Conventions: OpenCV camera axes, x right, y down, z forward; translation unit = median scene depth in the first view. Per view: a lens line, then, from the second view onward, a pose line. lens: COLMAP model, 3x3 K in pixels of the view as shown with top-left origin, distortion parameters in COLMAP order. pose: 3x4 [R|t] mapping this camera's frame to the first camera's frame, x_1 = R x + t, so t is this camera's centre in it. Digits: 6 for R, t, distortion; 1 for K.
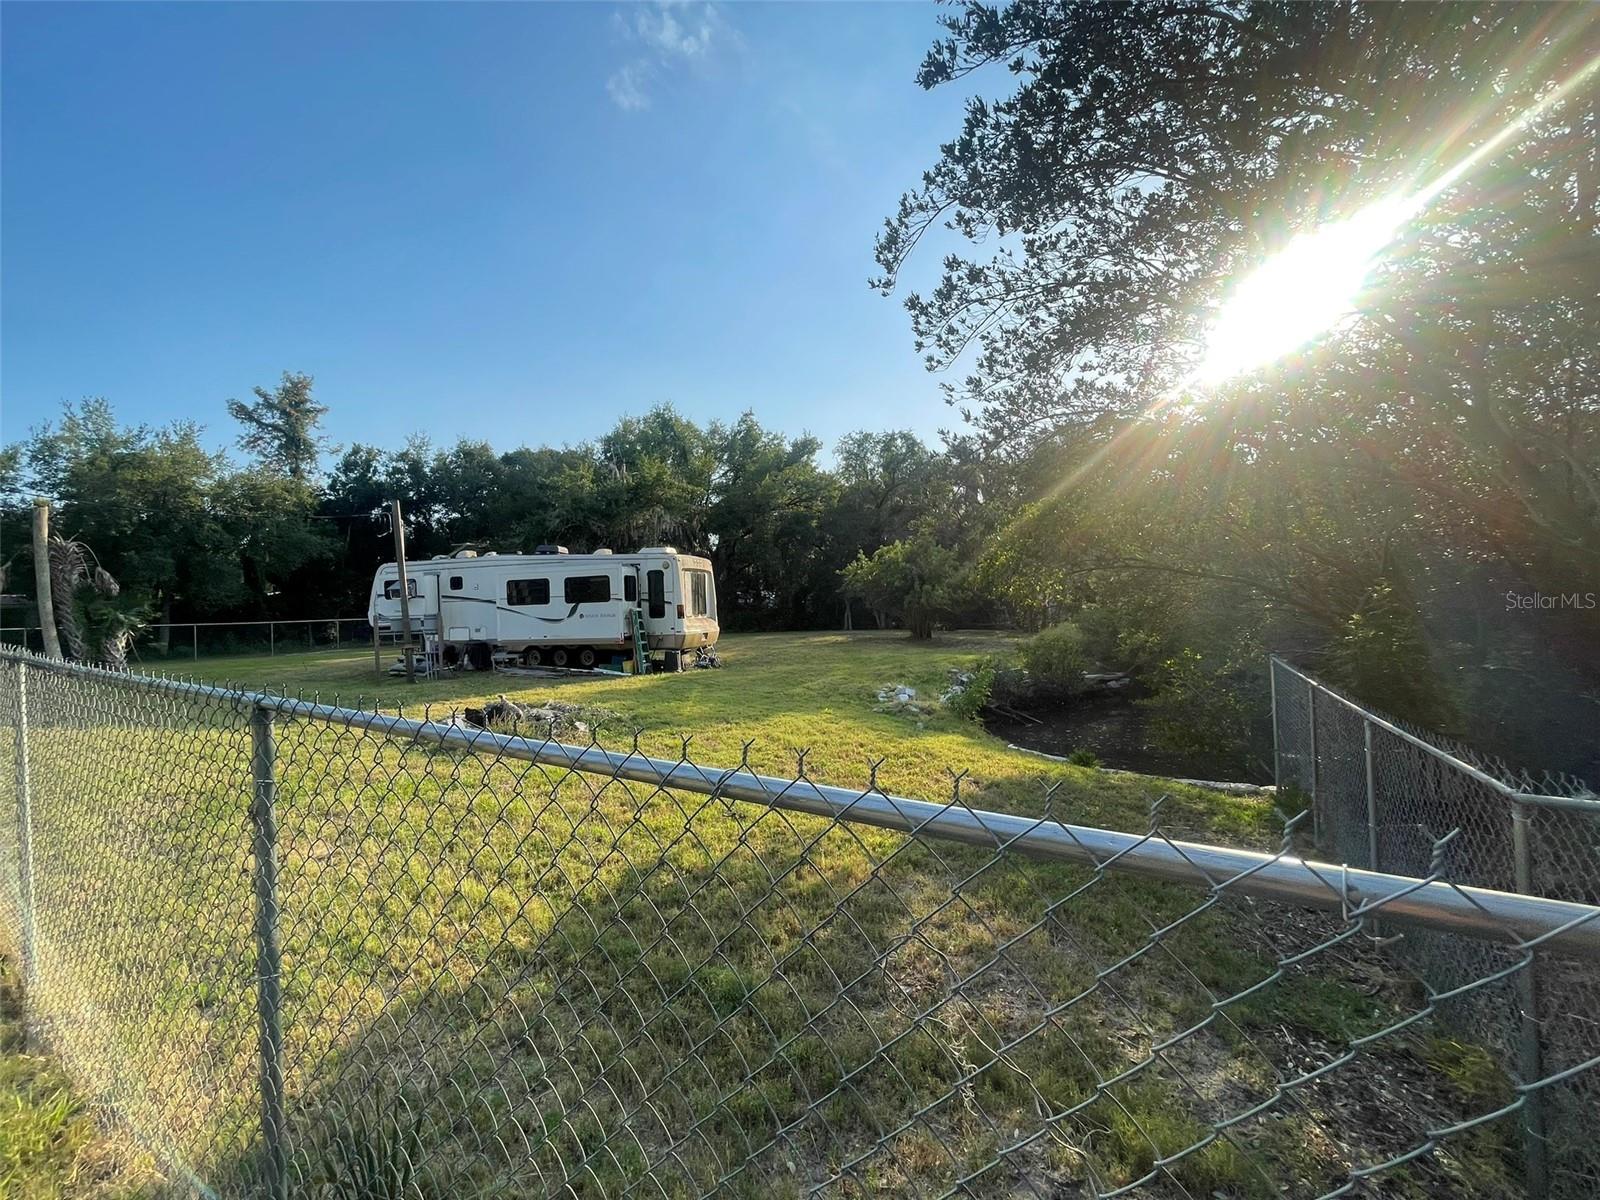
lens RADIAL K [[645.7, 0, 794.6], [0, 645.7, 607.7], [0, 0, 1]] dist [0.000848, 0.000340]
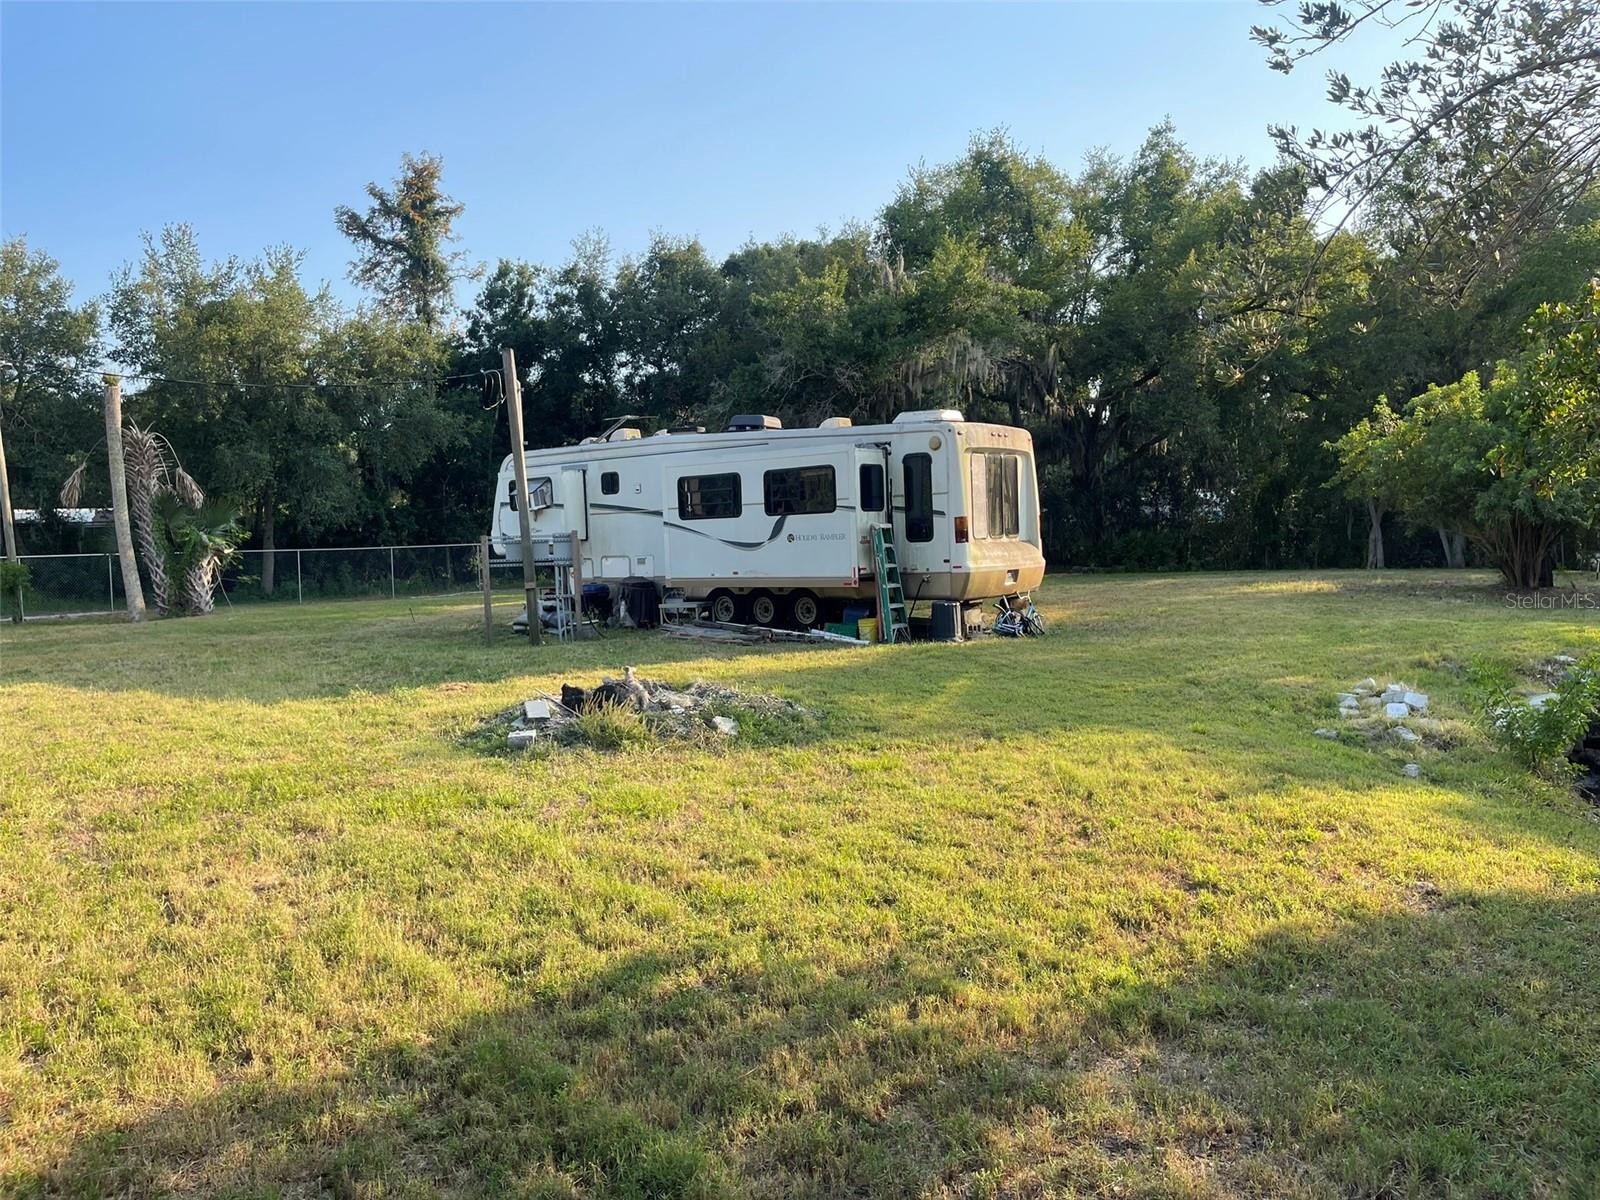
lens RADIAL K [[1213.8, 0, 795.5], [0, 1213.8, 591.0], [0, 0, 1]] dist [0.078360, -0.092996]
pose [[0.925346, 0.016751, -0.378752, 0.071990], [0.004153, 0.998516, 0.054309, 0.001698], [0.379100, -0.051827, 0.923903, 0.008080]]
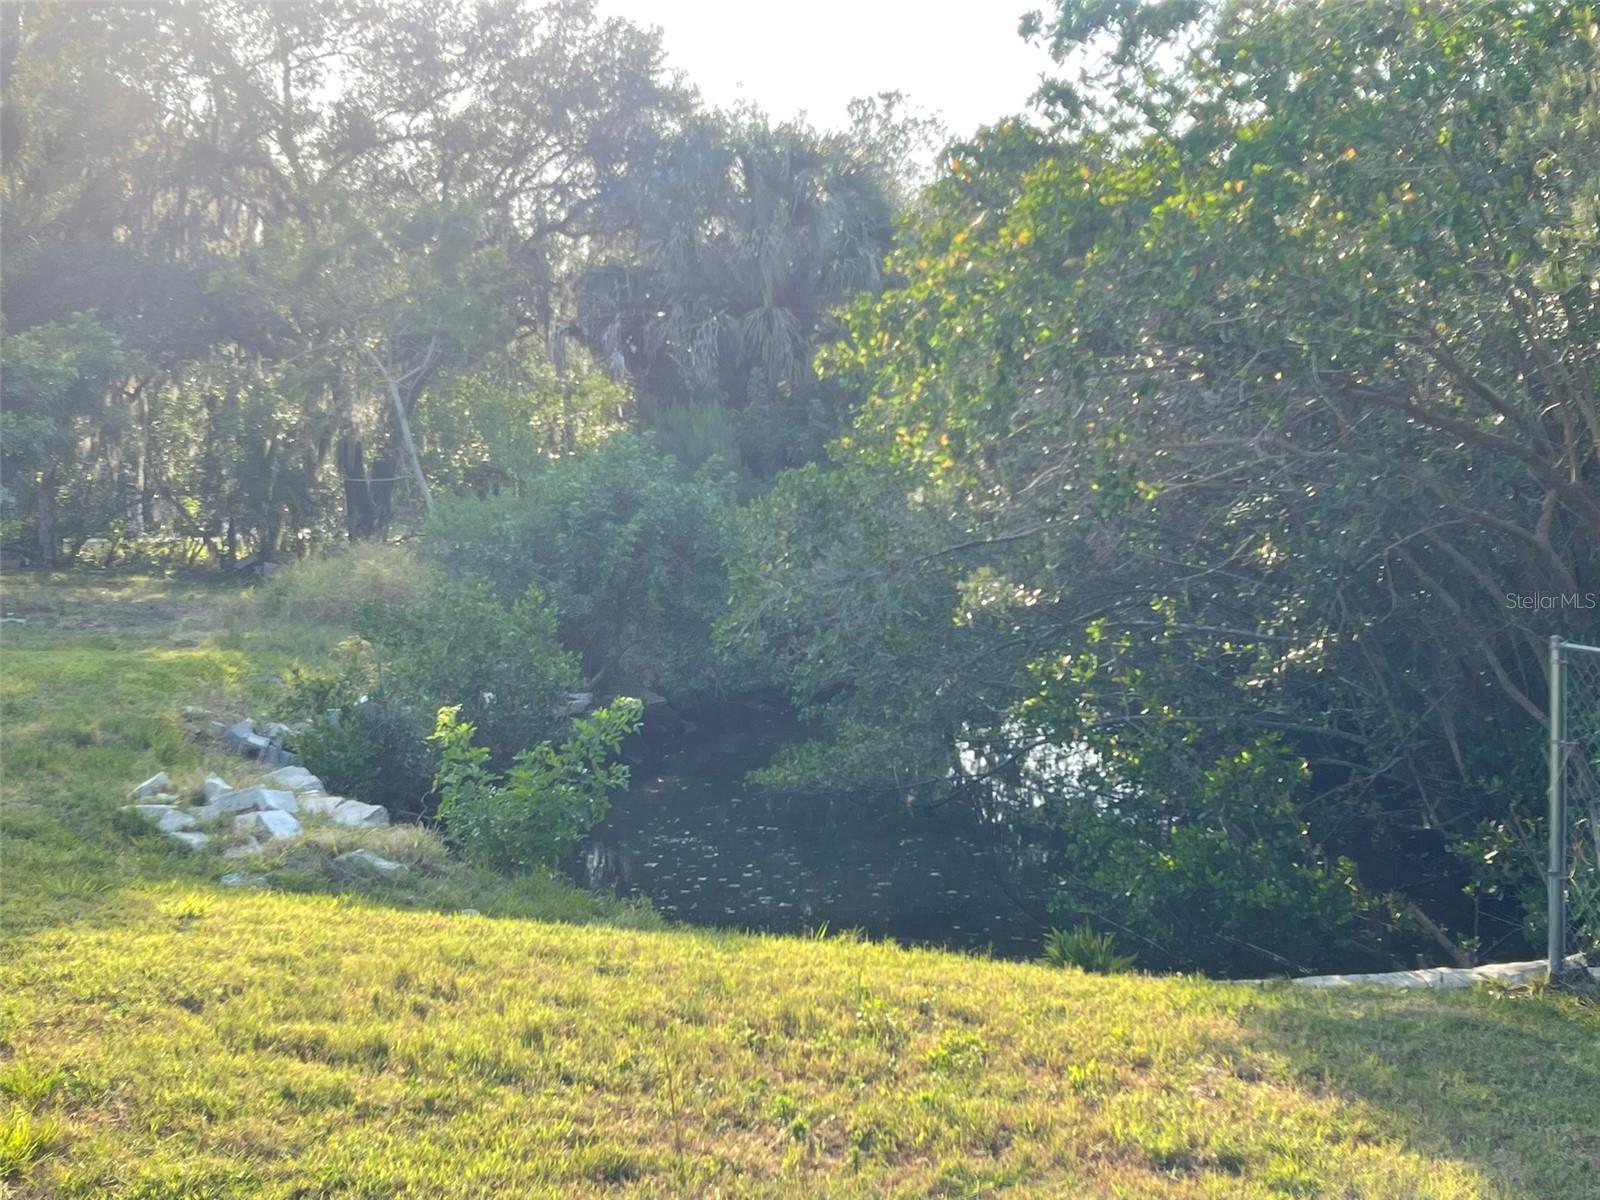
lens RADIAL K [[2152.1, 0, 800.0], [0, 2152.1, 600.0], [0, 0, 1]] dist [0.159811, -0.540685]
pose [[0.683481, -0.006530, 0.729939, -0.231363], [-0.033720, 0.998610, 0.040508, 0.004375], [-0.729189, -0.052300, 0.682311, 0.175619]]
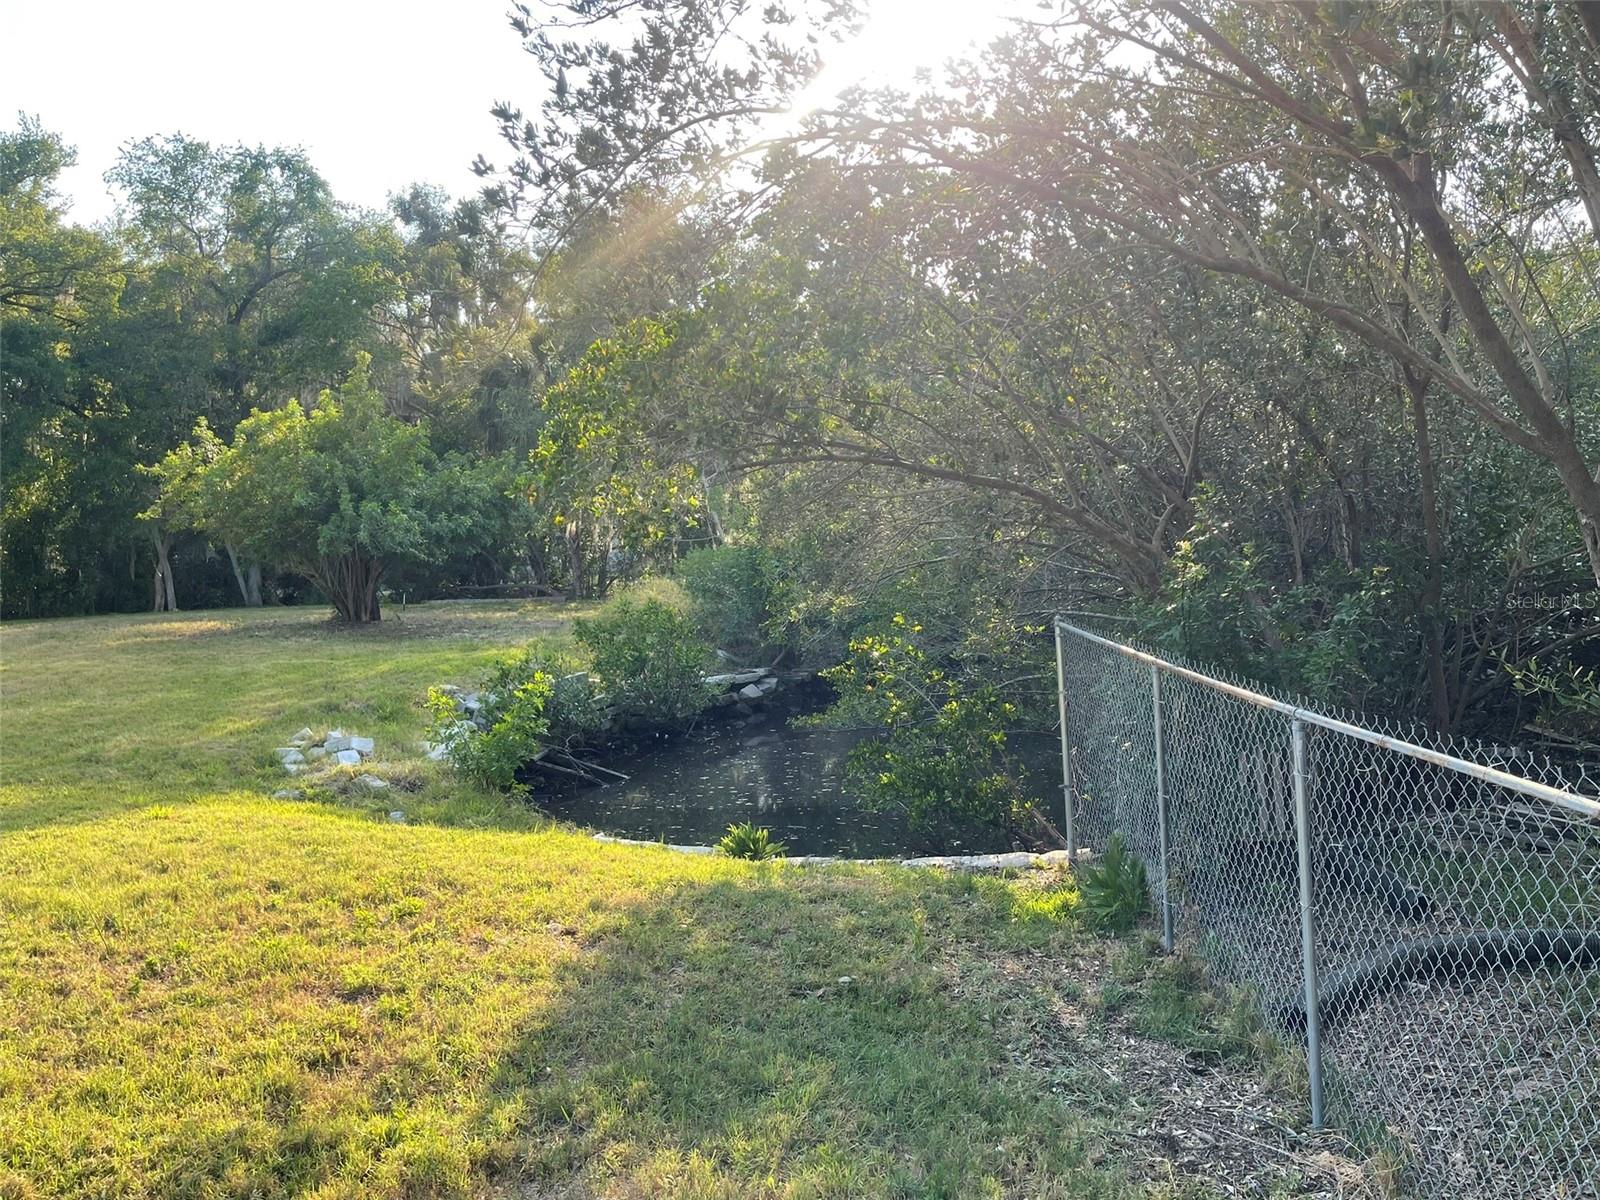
lens RADIAL K [[1344.1, 0, 814.3], [0, 1344.1, 601.2], [0, 0, 1]] dist [0.079227, -0.085409]
pose [[0.859110, -0.037868, 0.510388, -0.015800], [0.020141, 0.998988, 0.040216, 0.002846], [-0.511394, -0.024270, 0.859003, 0.043297]]
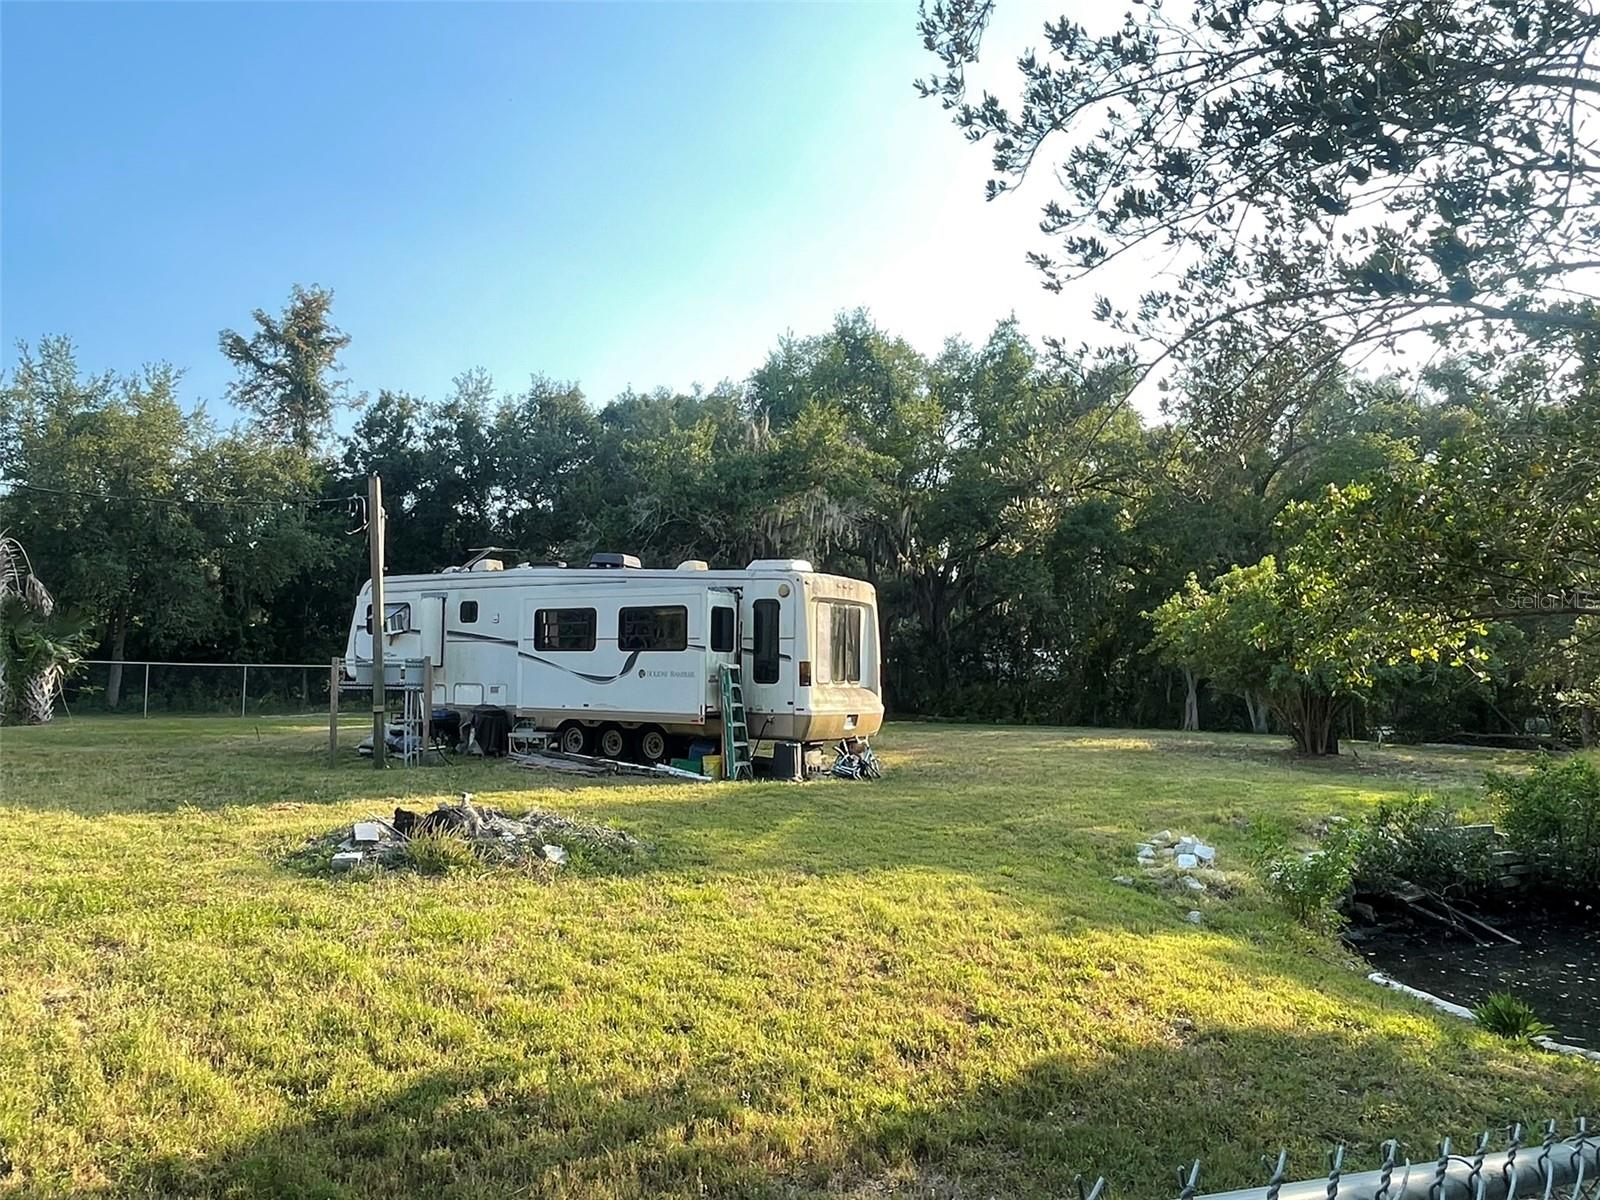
lens RADIAL K [[1179.6, 0, 783.5], [0, 1179.6, 617.8], [0, 0, 1]] dist [0.047321, -0.076059]
pose [[0.958166, 0.032139, -0.284401, 0.087628], [-0.046166, 0.998018, -0.042755, 0.002049], [0.282464, 0.054096, 0.957751, 0.003137]]
